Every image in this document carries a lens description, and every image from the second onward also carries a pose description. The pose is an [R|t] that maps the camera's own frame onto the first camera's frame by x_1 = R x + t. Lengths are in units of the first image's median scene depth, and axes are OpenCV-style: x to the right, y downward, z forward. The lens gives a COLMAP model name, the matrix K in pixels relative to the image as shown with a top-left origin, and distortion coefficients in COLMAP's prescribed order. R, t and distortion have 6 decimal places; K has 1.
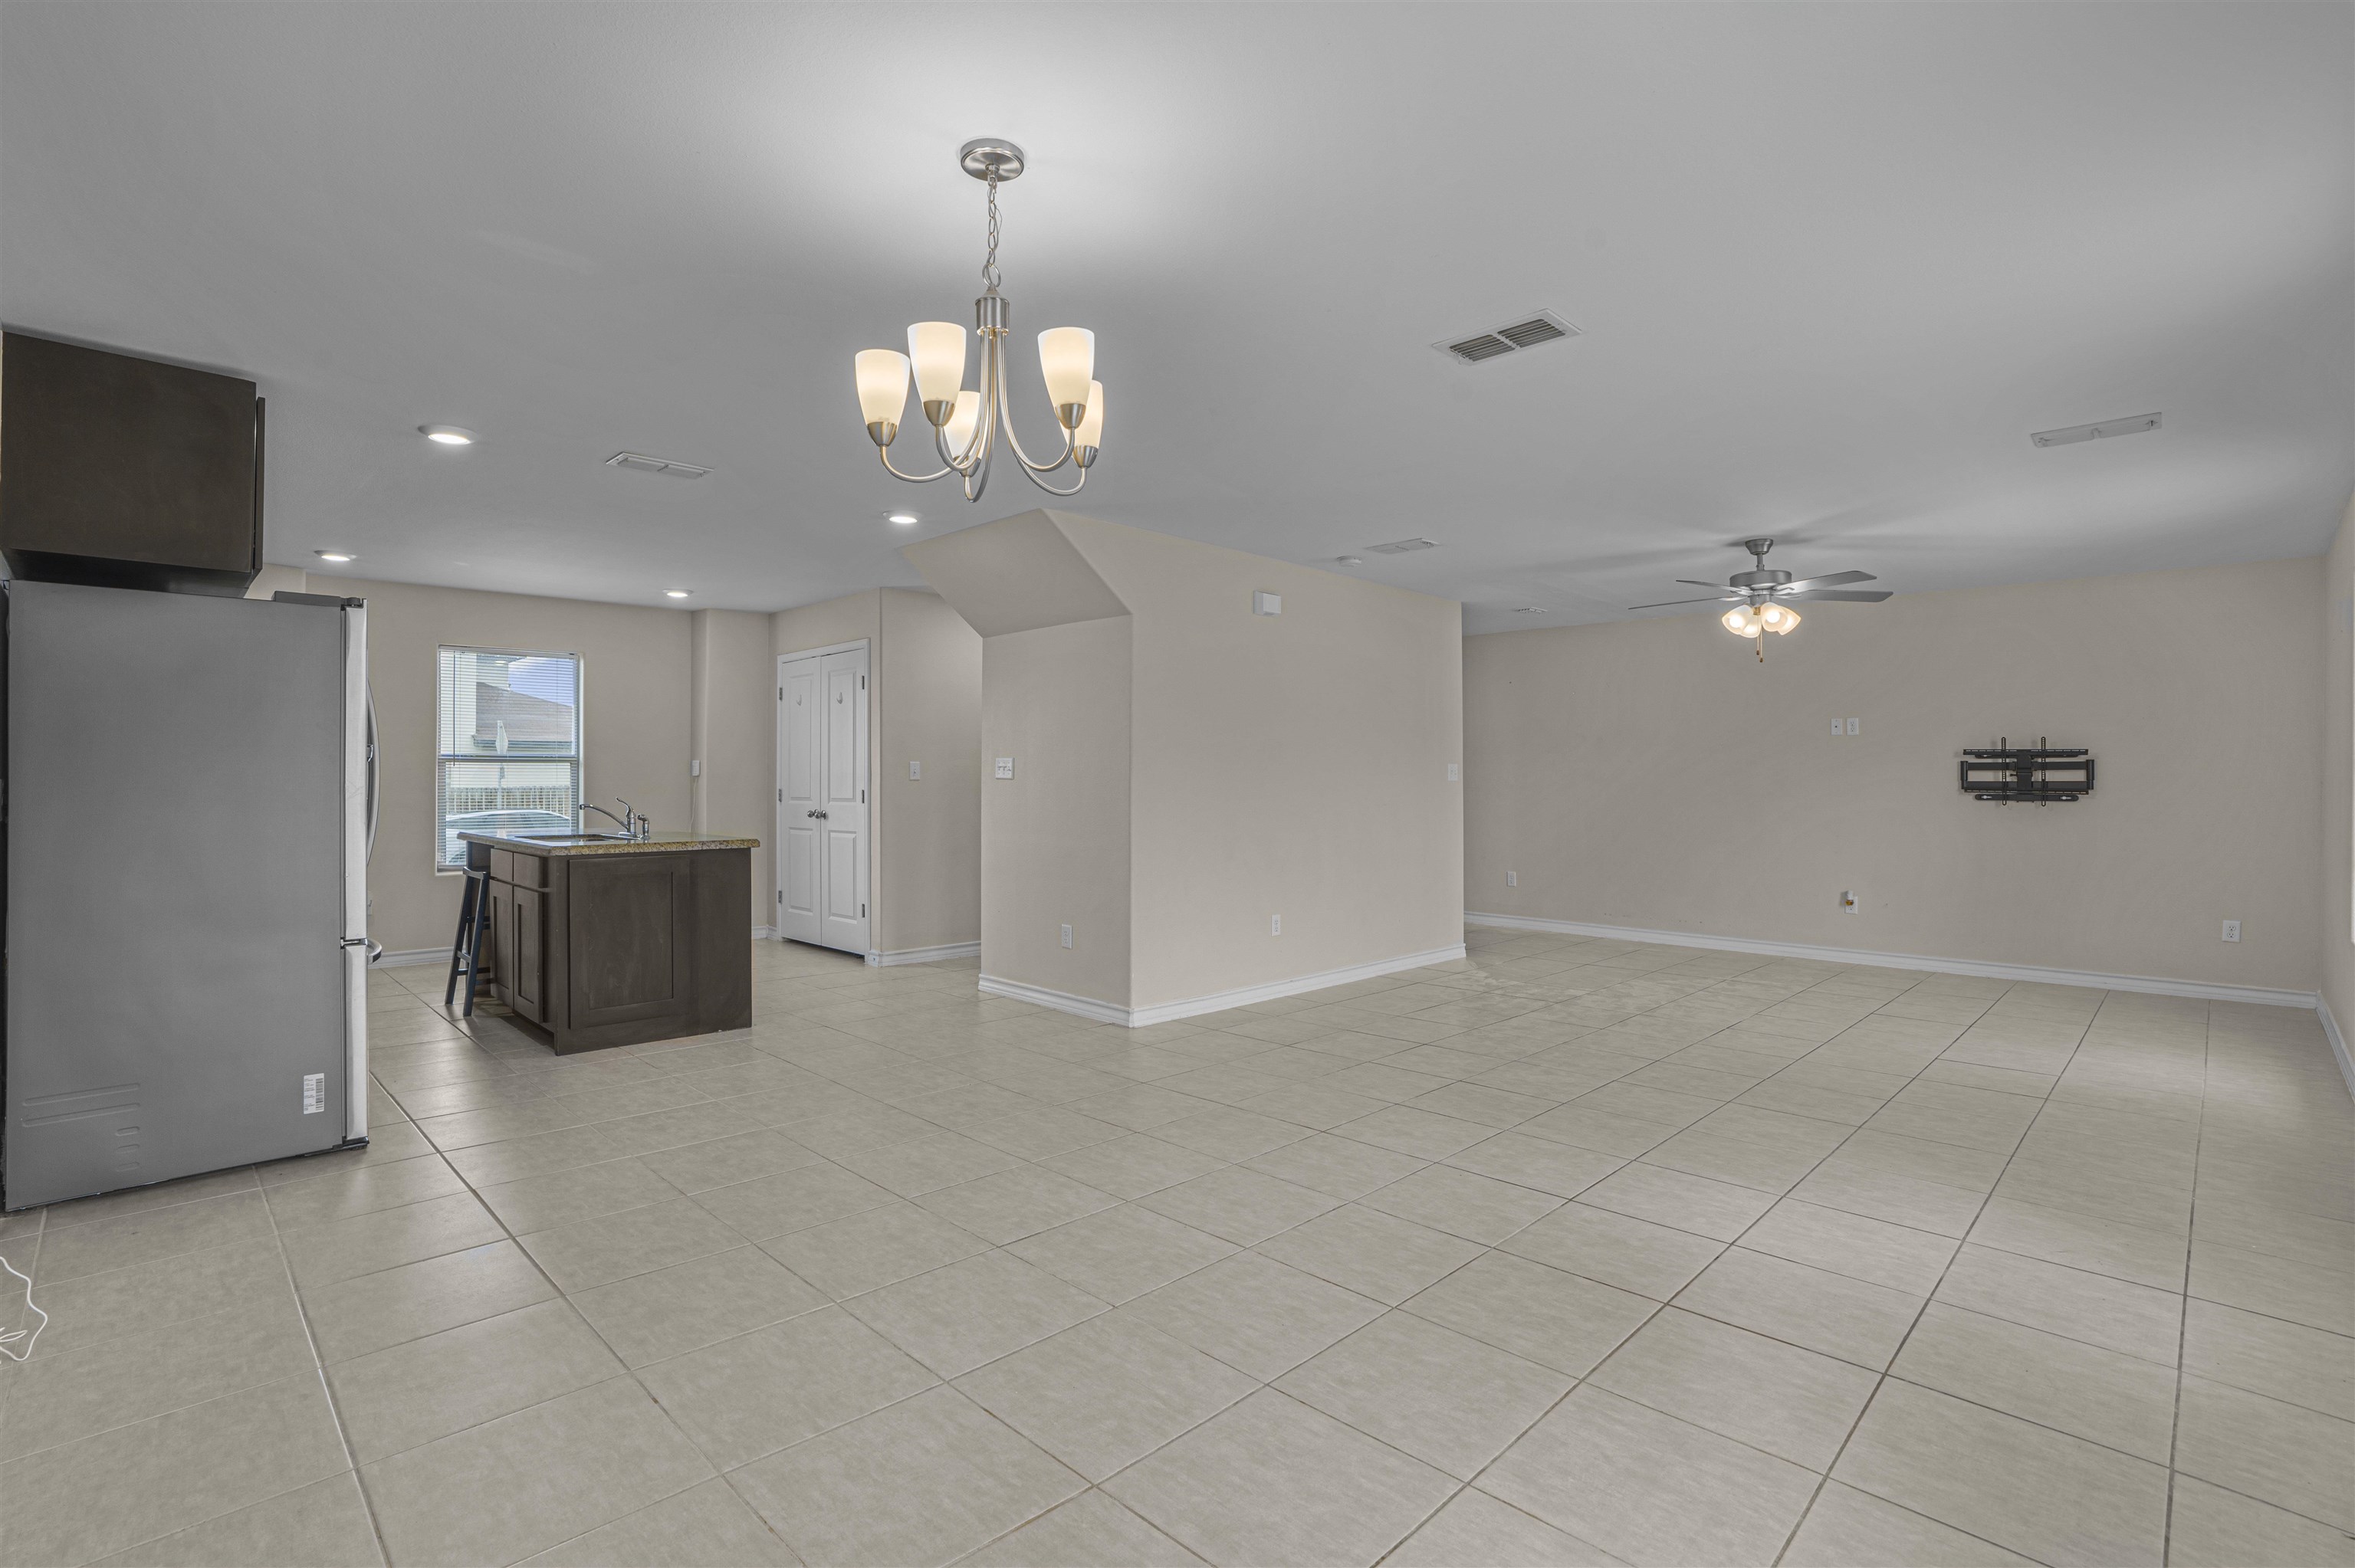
lens RADIAL K [[1100.6, 0, 1172.3], [0, 1100.6, 785.4], [0, 0, 1]] dist [-0.063968, 0.023917]
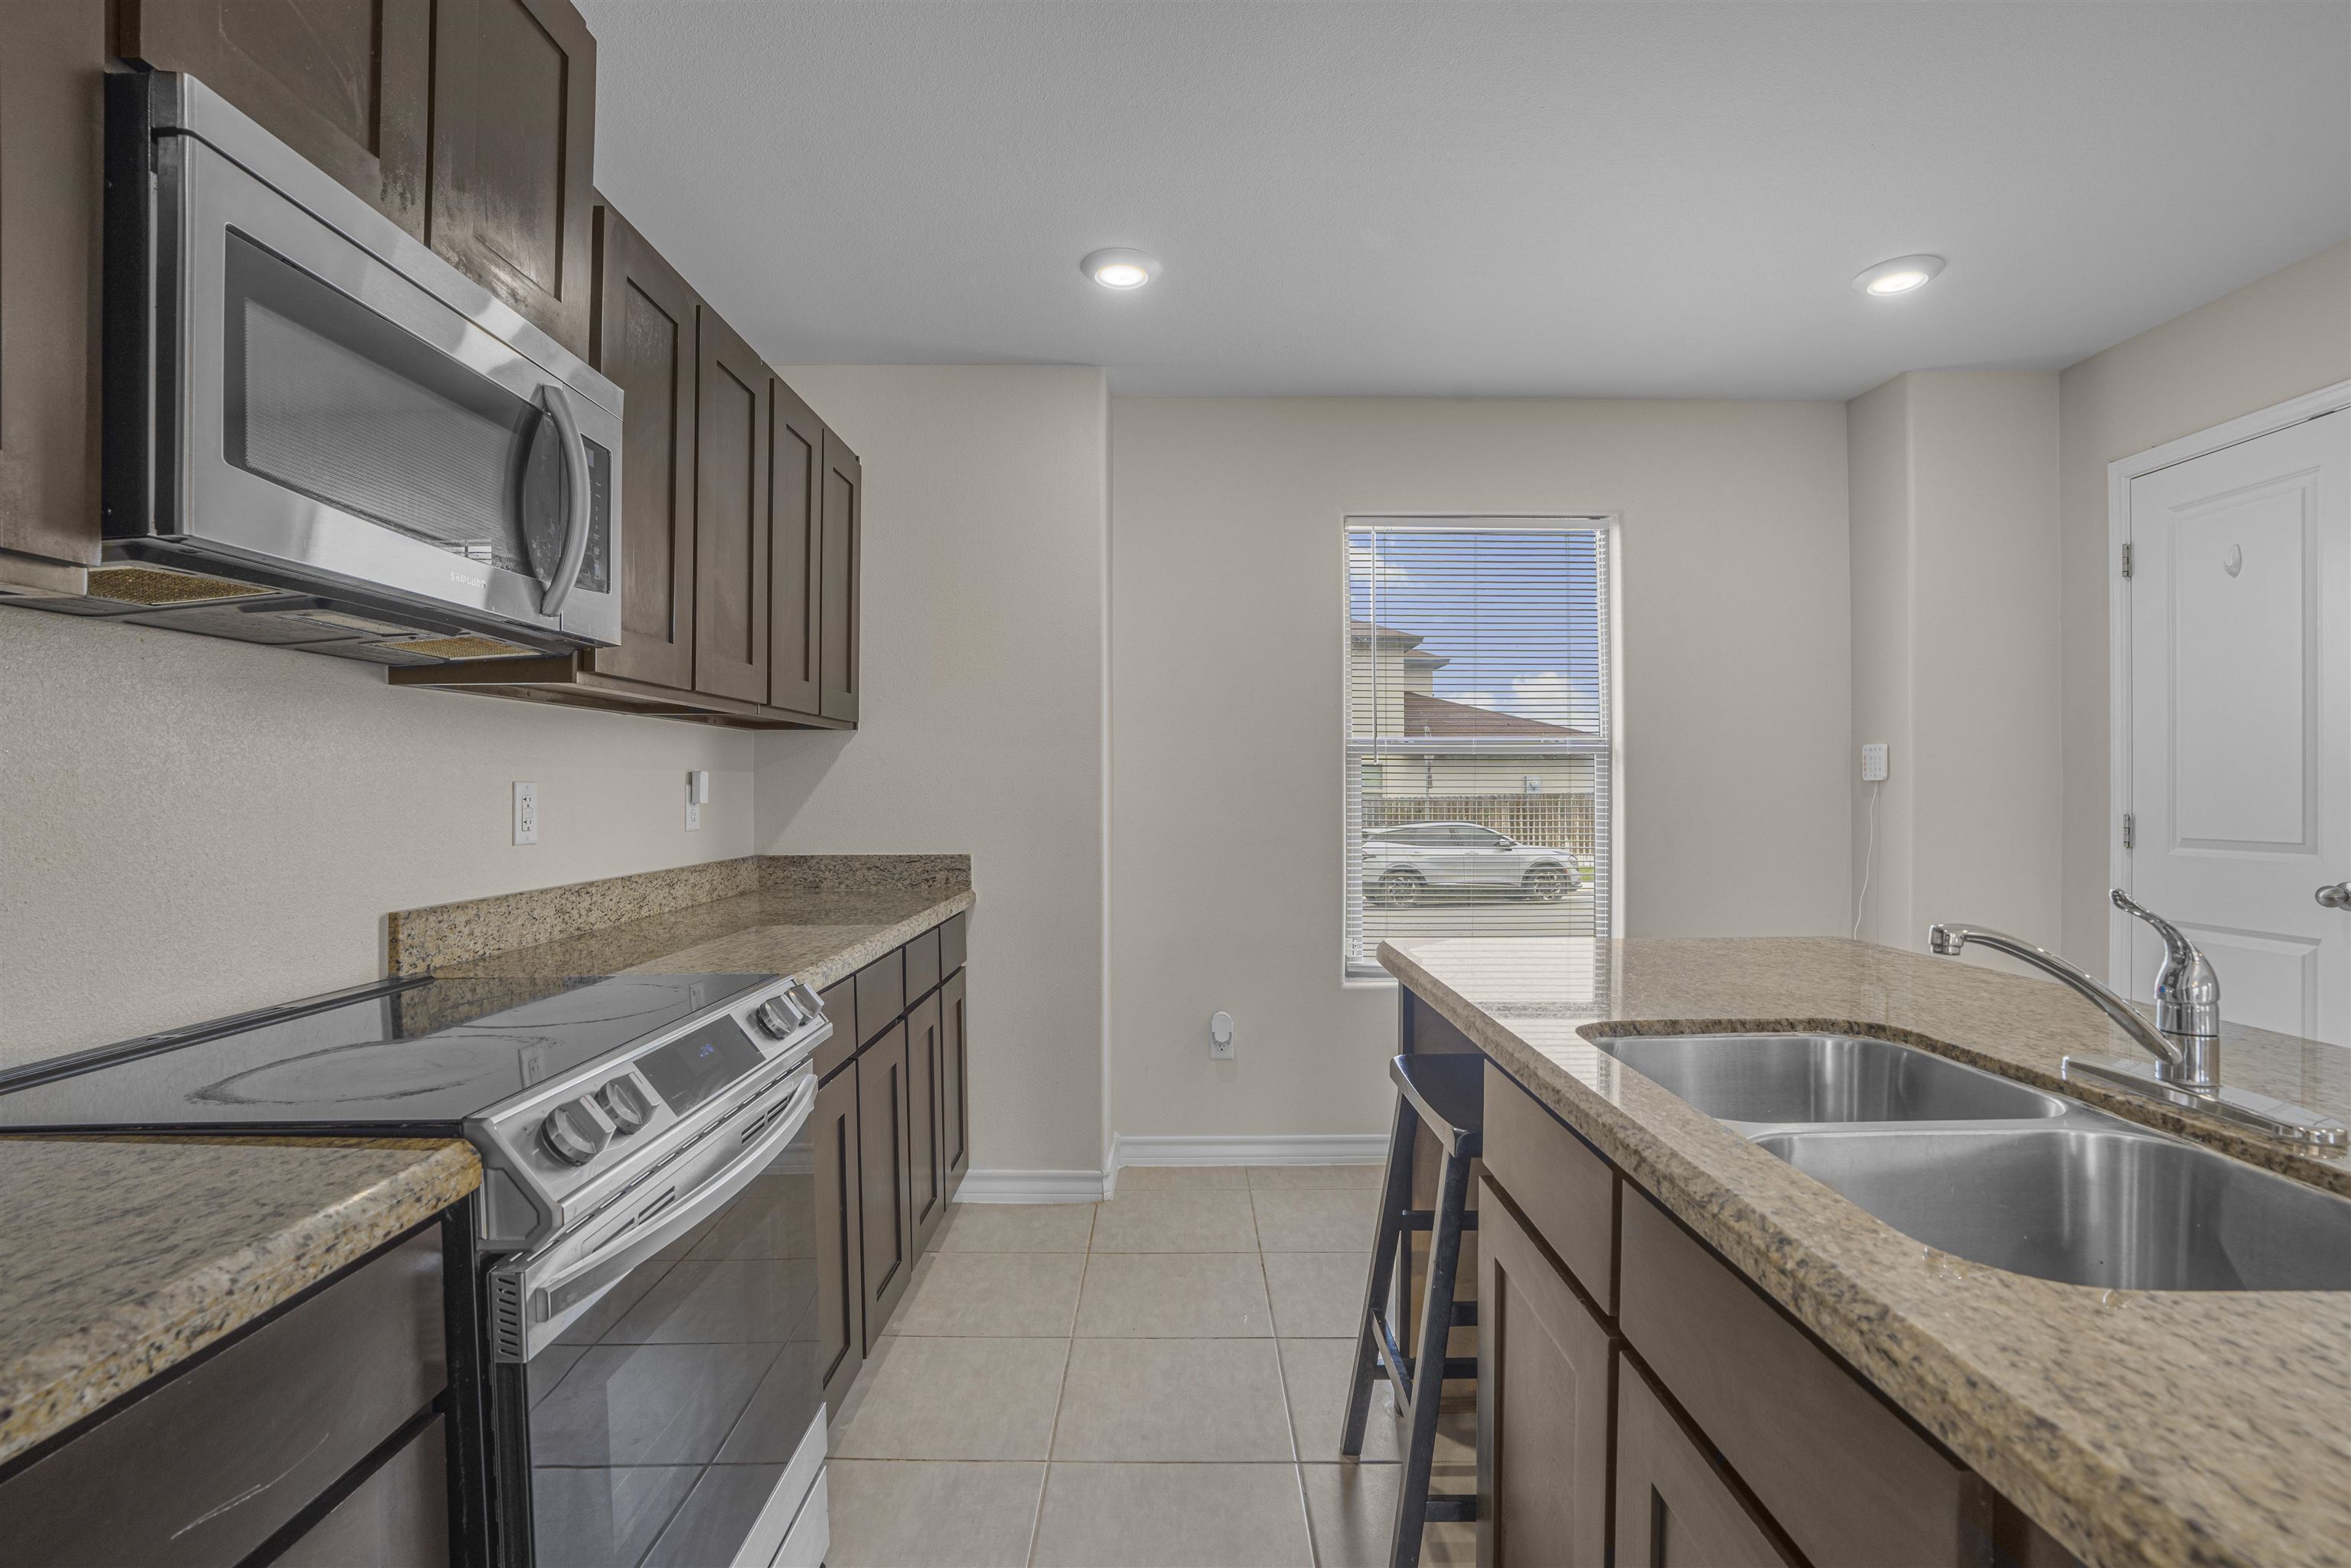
lens RADIAL K [[1098.8, 0, 1170.3], [0, 1098.8, 785.4], [0, 0, 1]] dist [-0.063968, 0.023917]
pose [[0.707522, -0.006723, -0.706659, -0.430942], [0.001385, 0.999966, -0.008127, -0.005547], [0.706690, 0.004771, 0.707507, 0.654699]]
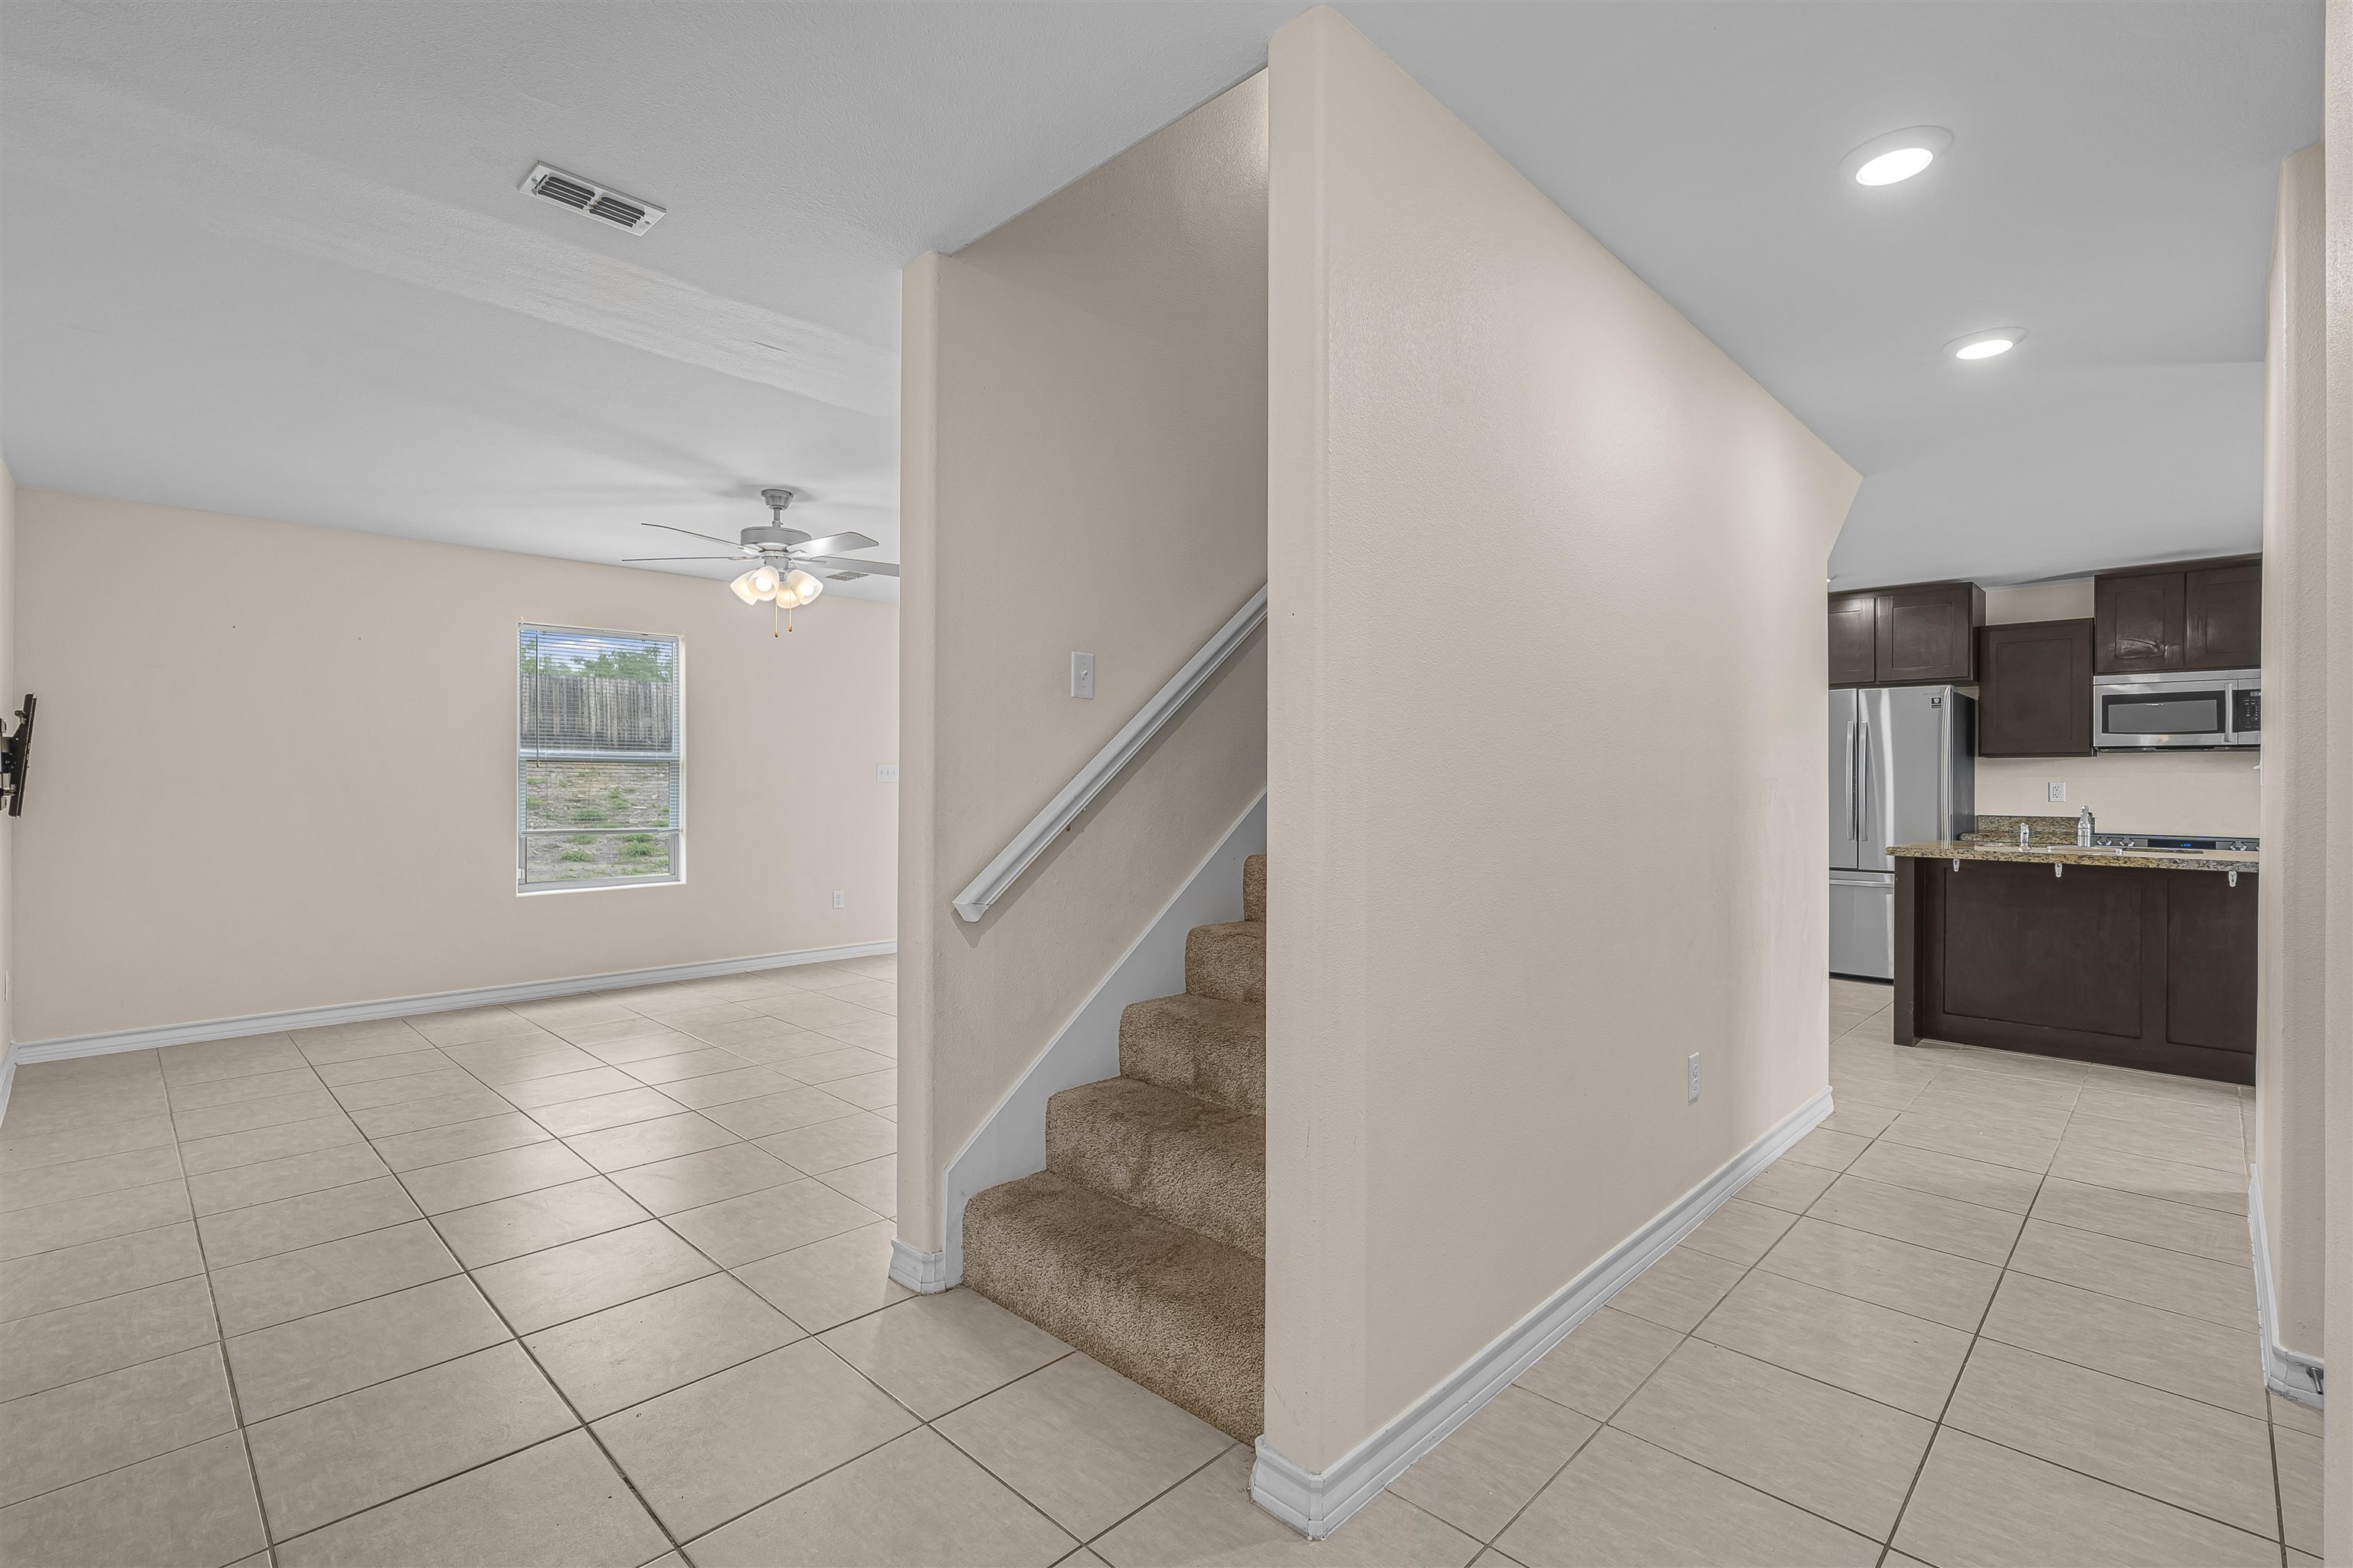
lens RADIAL K [[1066.4, 0, 1172.8], [0, 1066.4, 773.6], [0, 0, 1]] dist [-0.014450, 0.004857]
pose [[-0.999856, -0.006539, -0.015646, 0.214336], [-0.006507, 0.999977, -0.002131, -0.009471], [0.015660, -0.002029, -0.999875, 1.599001]]
